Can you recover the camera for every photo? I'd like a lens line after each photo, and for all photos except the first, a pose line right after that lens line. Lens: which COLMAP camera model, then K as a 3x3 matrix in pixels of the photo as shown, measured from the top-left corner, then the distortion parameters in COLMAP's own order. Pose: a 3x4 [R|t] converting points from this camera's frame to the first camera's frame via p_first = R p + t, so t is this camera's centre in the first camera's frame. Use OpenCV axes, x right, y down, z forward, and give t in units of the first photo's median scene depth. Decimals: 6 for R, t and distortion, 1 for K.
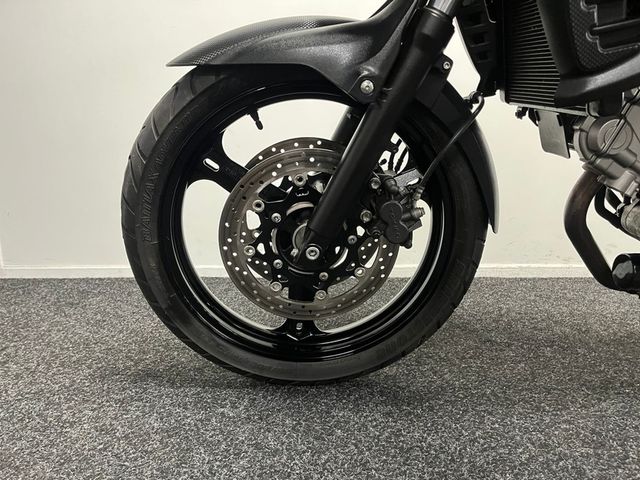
lens RADIAL K [[486.6, 0, 322.6], [0, 486.6, 241.3], [0, 0, 1]] dist [0.069720, -0.086078]
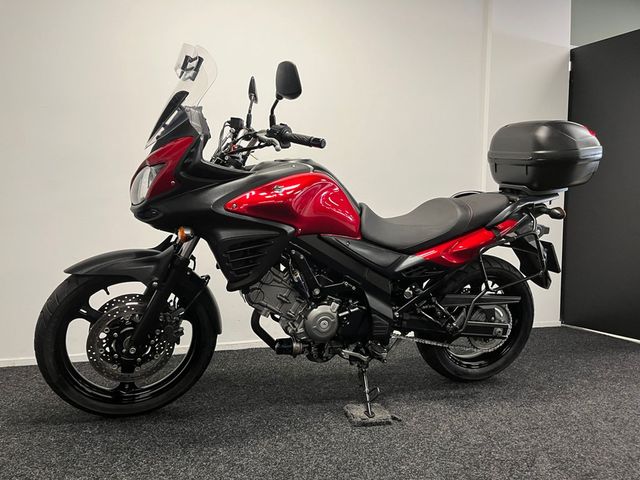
lens RADIAL K [[486.6, 0, 319.3], [0, 486.6, 238.2], [0, 0, 1]] dist [0.069720, -0.086078]
pose [[0.953924, -0.003972, 0.300021, 0.111513], [0.044233, 0.990849, -0.127520, -0.147112], [-0.296769, 0.134915, 0.945371, -1.340320]]
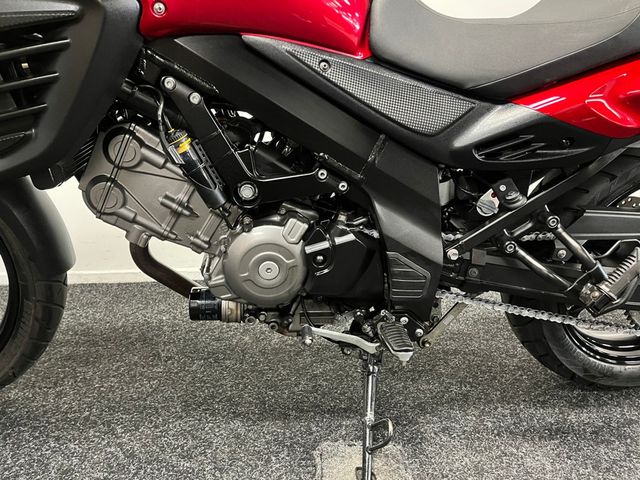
lens RADIAL K [[486.6, 0, 322.9], [0, 486.6, 233.6], [0, 0, 1]] dist [0.069720, -0.086078]
pose [[0.994572, -0.009766, 0.103587, 0.809706], [0.004099, 0.998490, 0.054781, -0.160796], [-0.103966, -0.054059, 0.993111, -0.122366]]
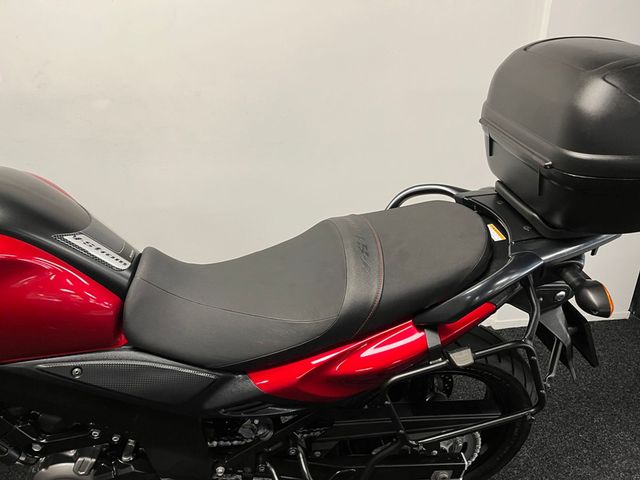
lens RADIAL K [[486.6, 0, 329.3], [0, 486.6, 241.2], [0, 0, 1]] dist [0.069720, -0.086078]
pose [[0.990300, -0.043459, 0.131976, 1.296581], [0.014572, 0.977073, 0.212407, -0.873261], [-0.138181, -0.208424, 0.968228, -0.285380]]
